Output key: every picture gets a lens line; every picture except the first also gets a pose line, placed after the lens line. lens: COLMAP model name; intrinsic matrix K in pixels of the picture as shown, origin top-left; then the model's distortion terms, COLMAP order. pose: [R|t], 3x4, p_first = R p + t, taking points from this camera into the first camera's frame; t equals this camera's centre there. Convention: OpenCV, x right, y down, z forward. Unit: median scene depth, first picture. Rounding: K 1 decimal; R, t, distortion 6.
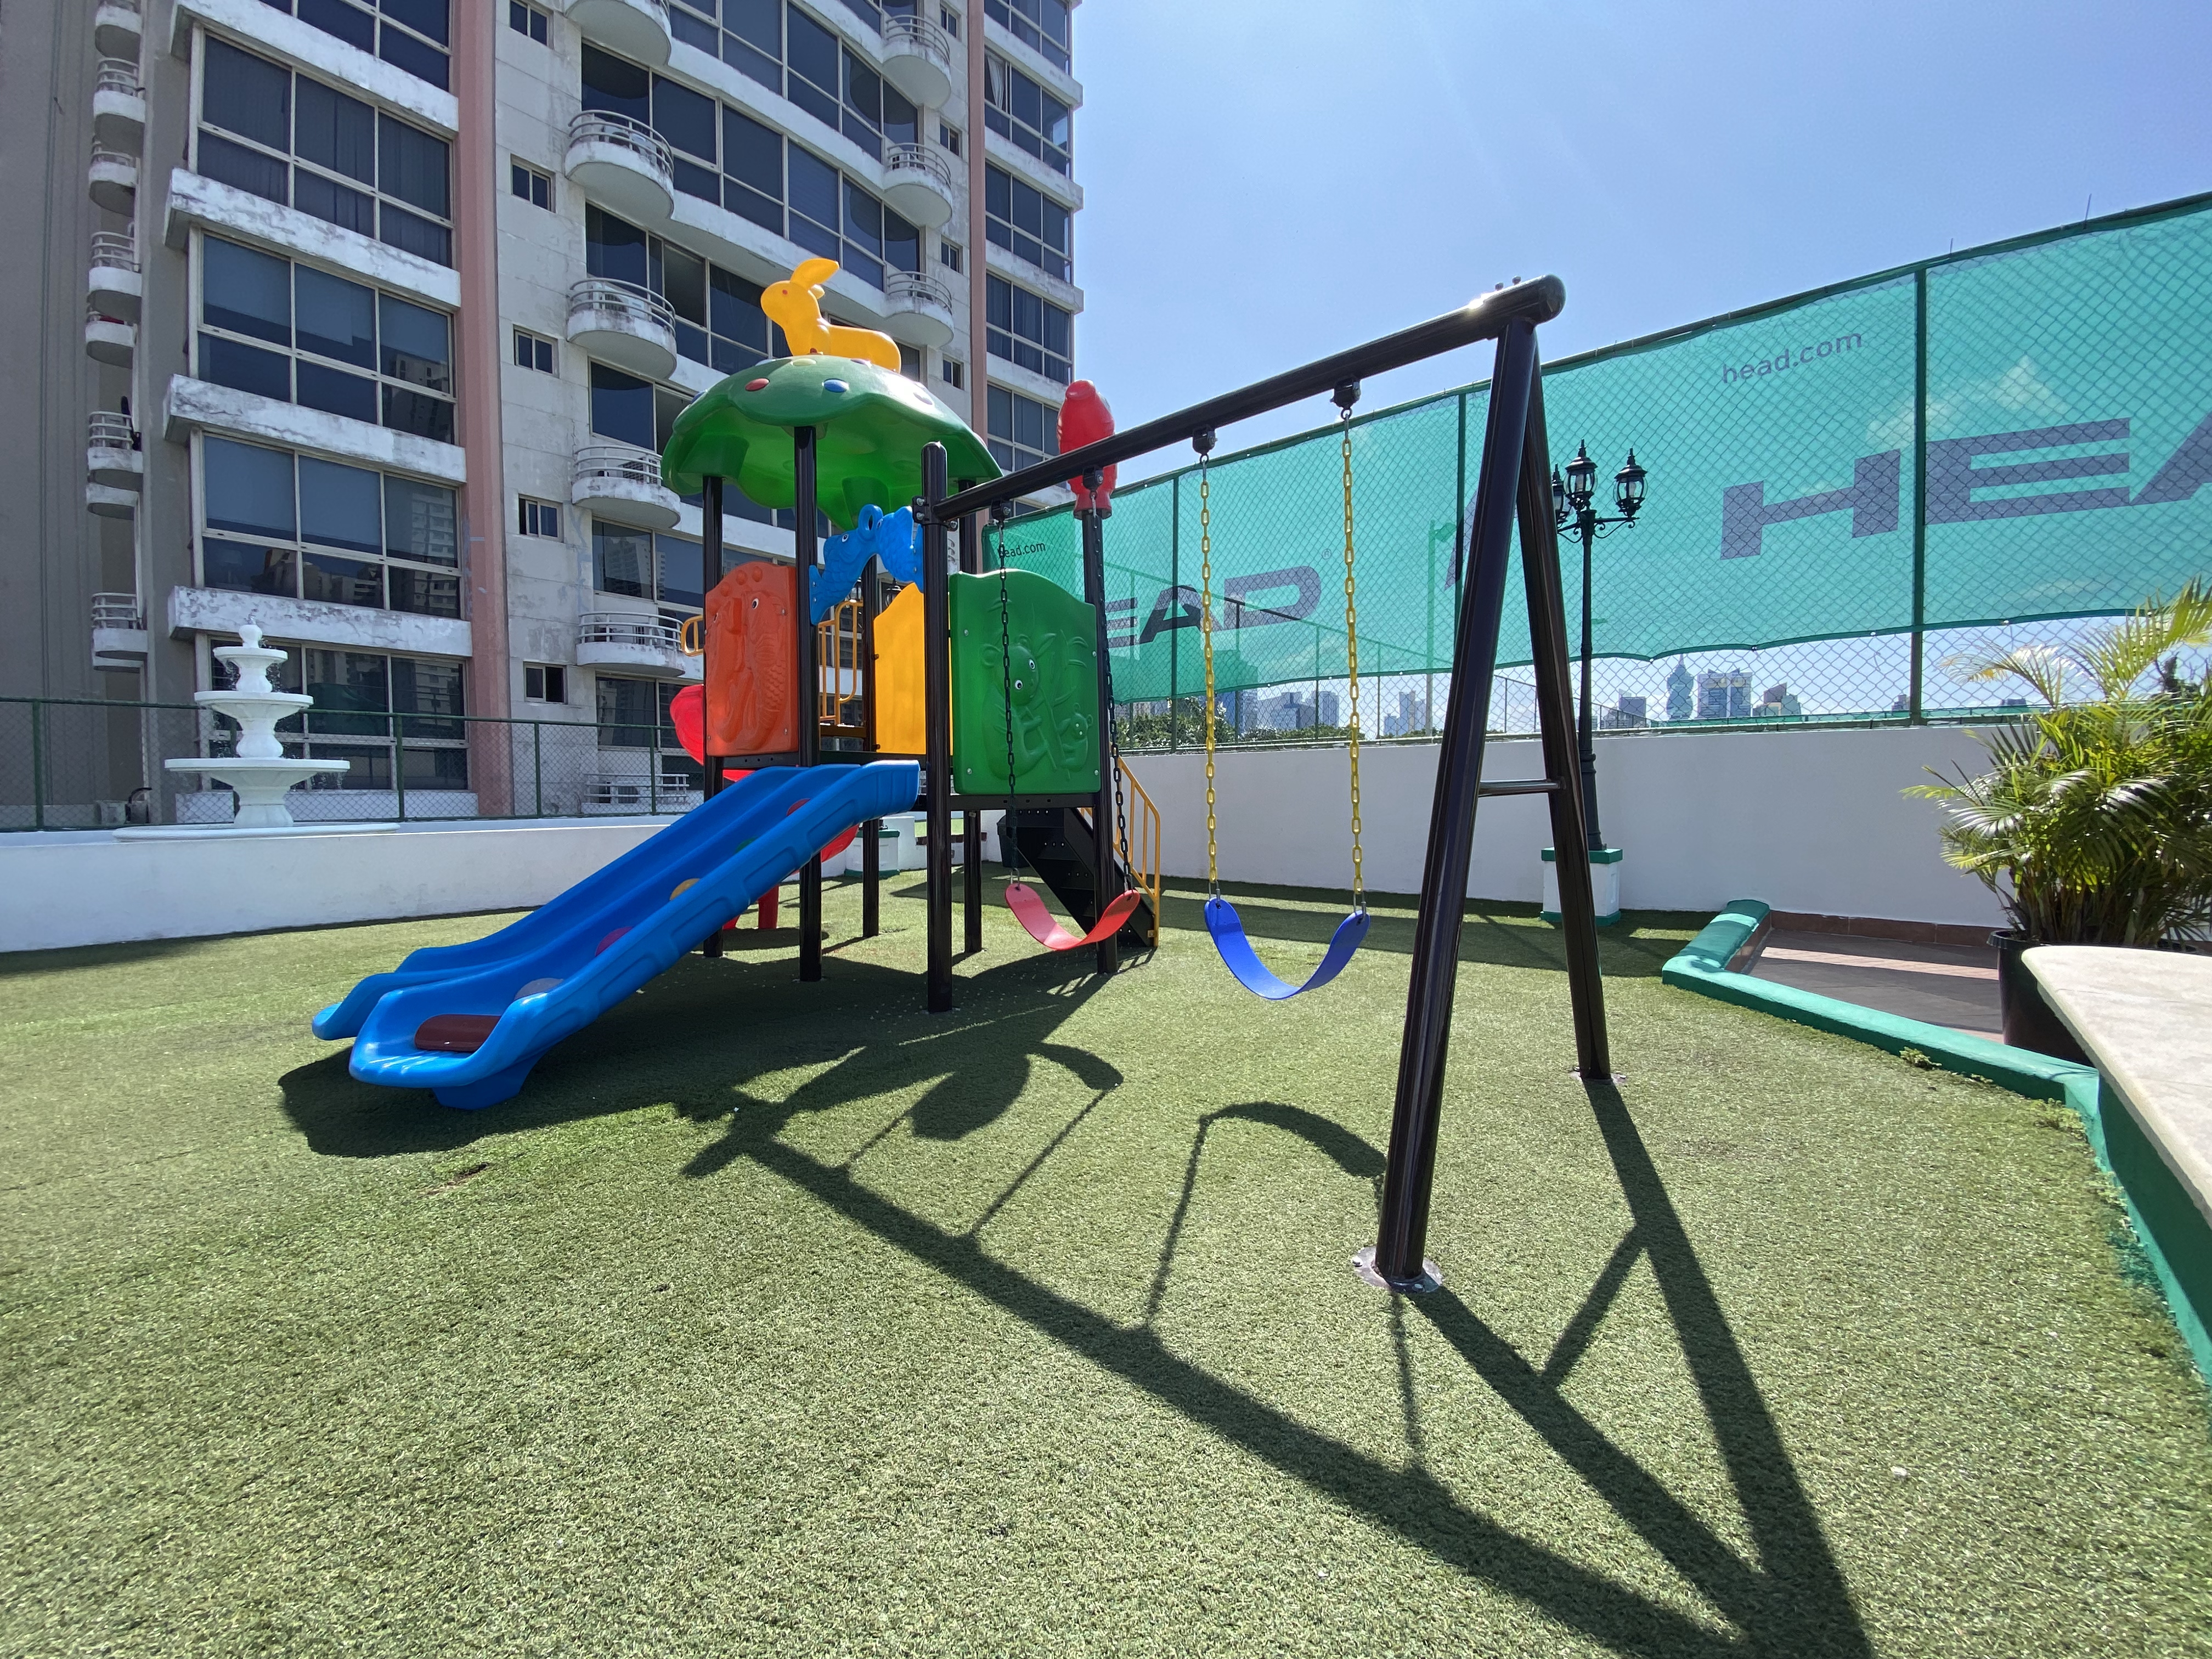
lens RADIAL K [[905.1, 0, 1106.0], [0, 905.1, 829.5], [0, 0, 1]] dist [0.019482, -0.023922]
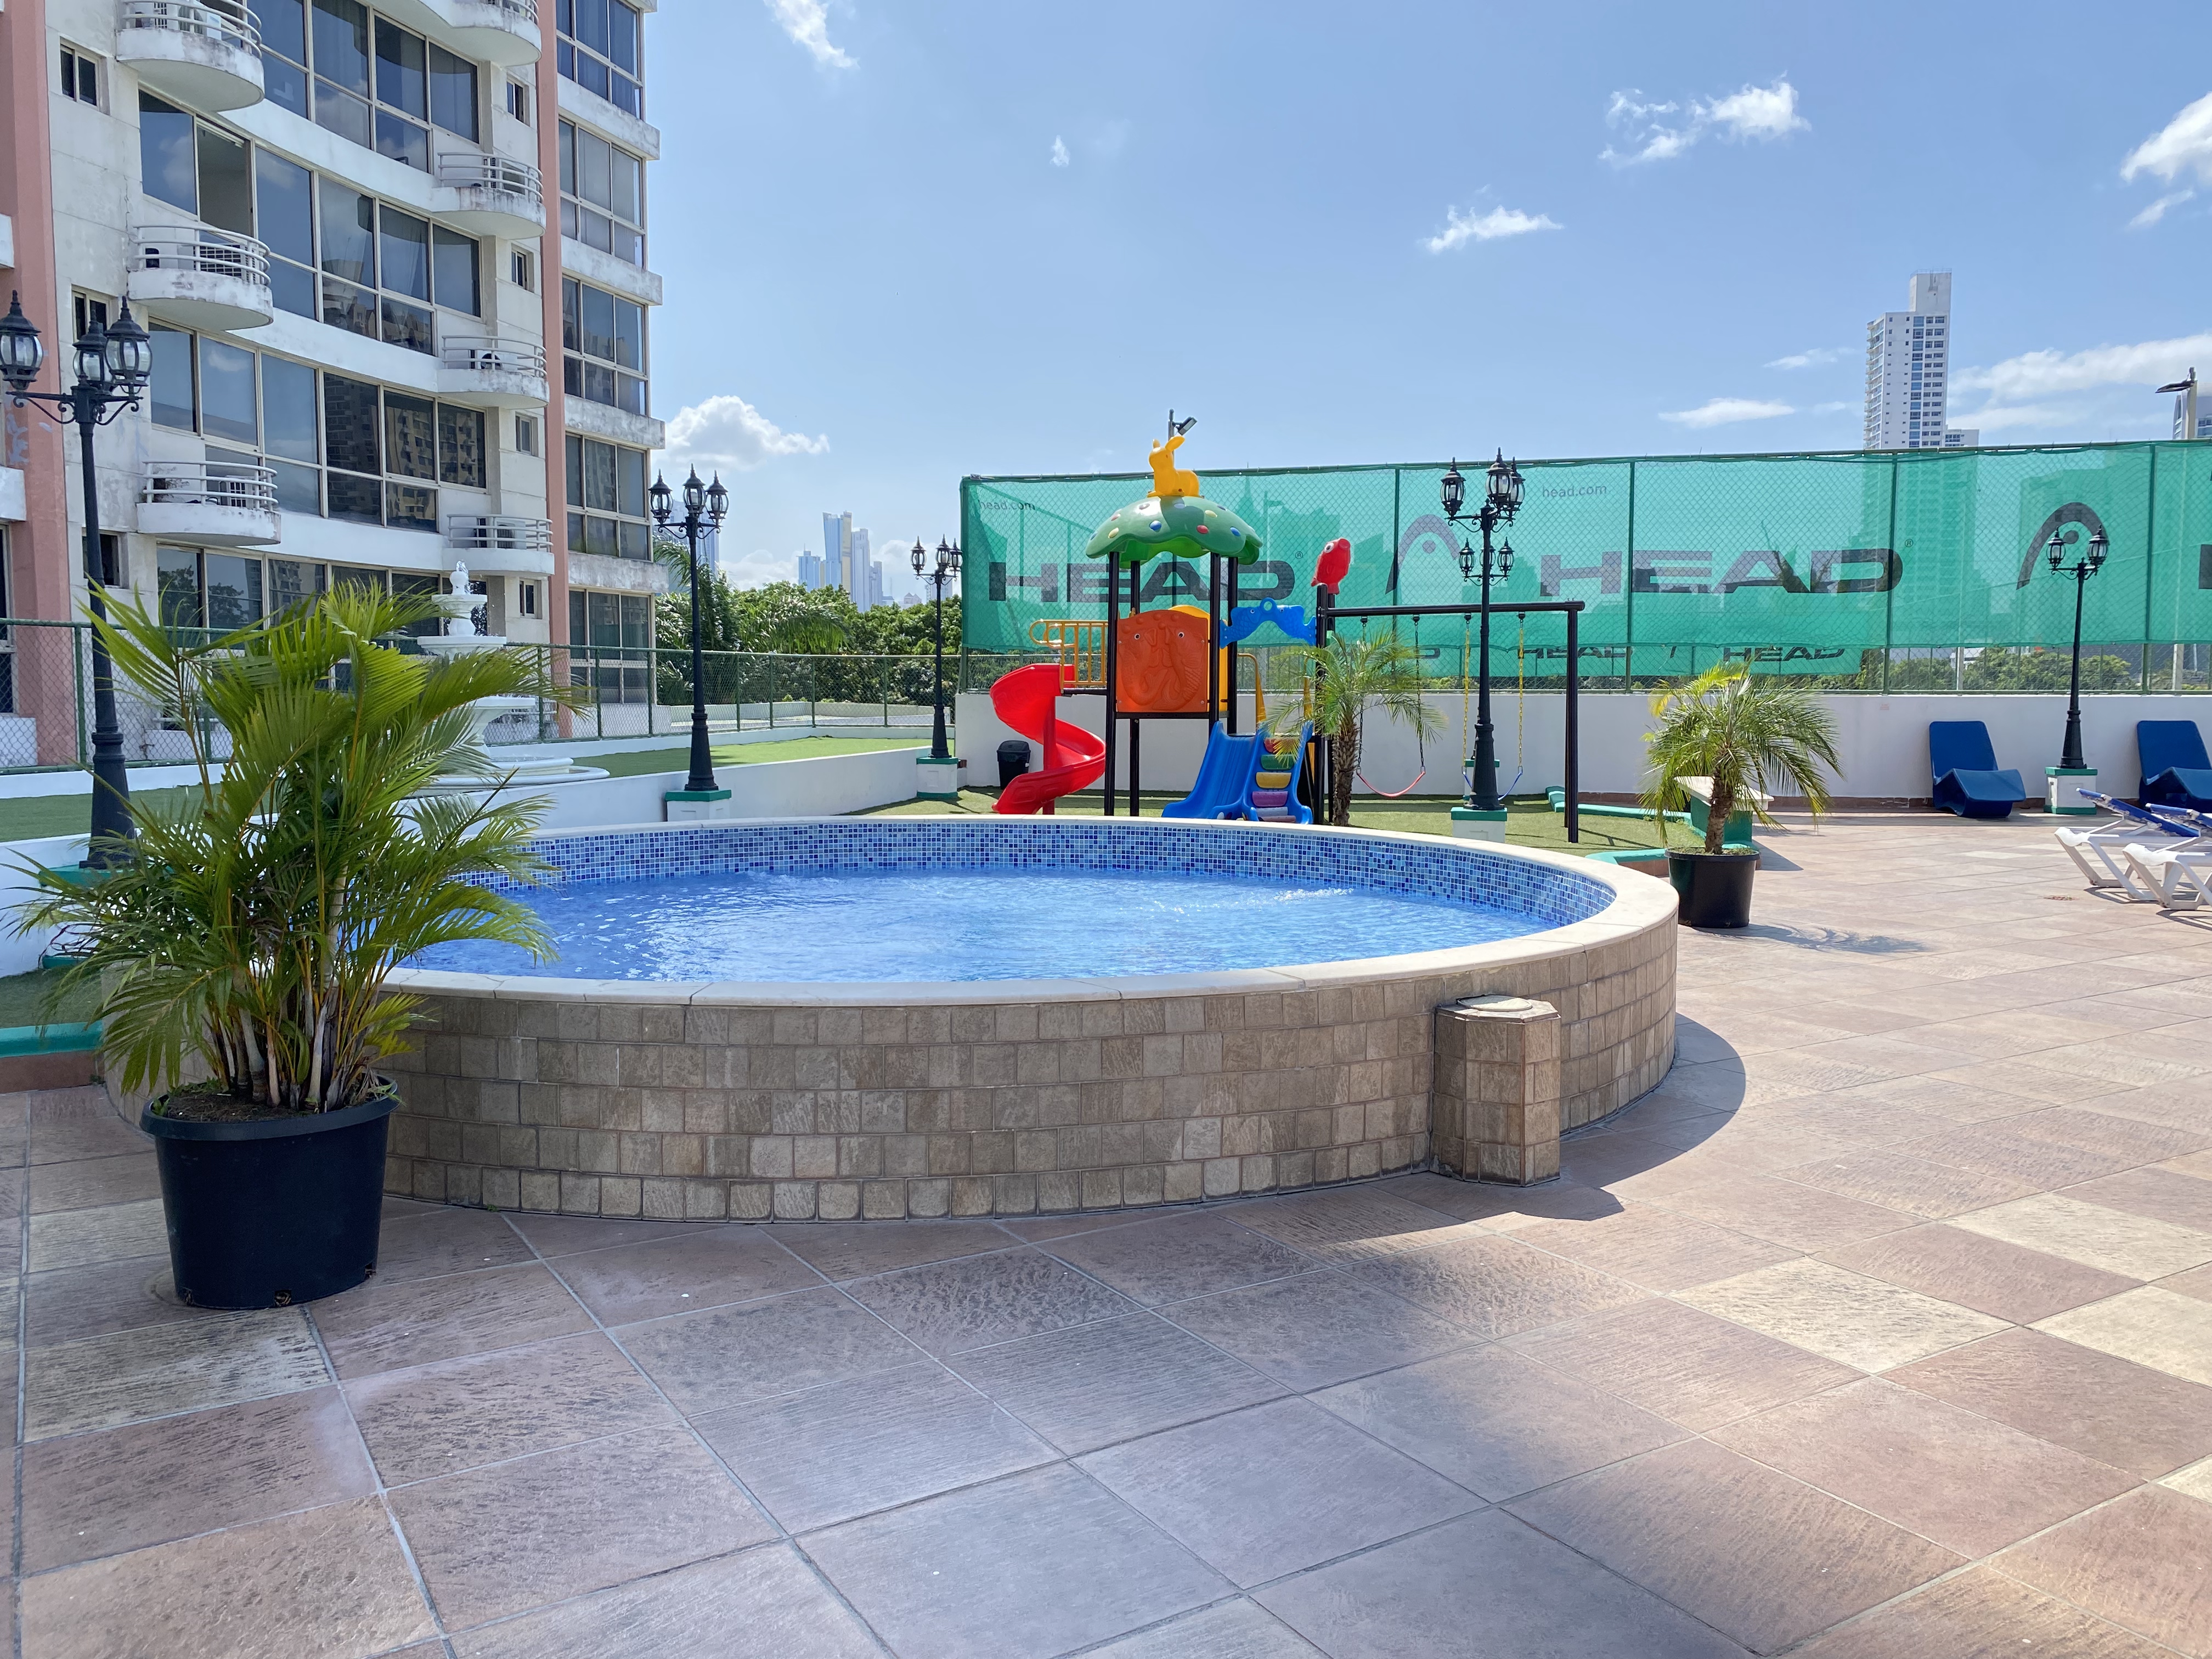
lens RADIAL K [[1761.6, 0, 1106.0], [0, 1761.6, 829.5], [0, 0, 1]] dist [-0.000793, 0.007497]
pose [[0.880771, -0.031157, 0.472517, -0.603855], [0.013291, 0.999066, 0.041104, 0.002065], [-0.473356, -0.029923, 0.880363, -0.579694]]
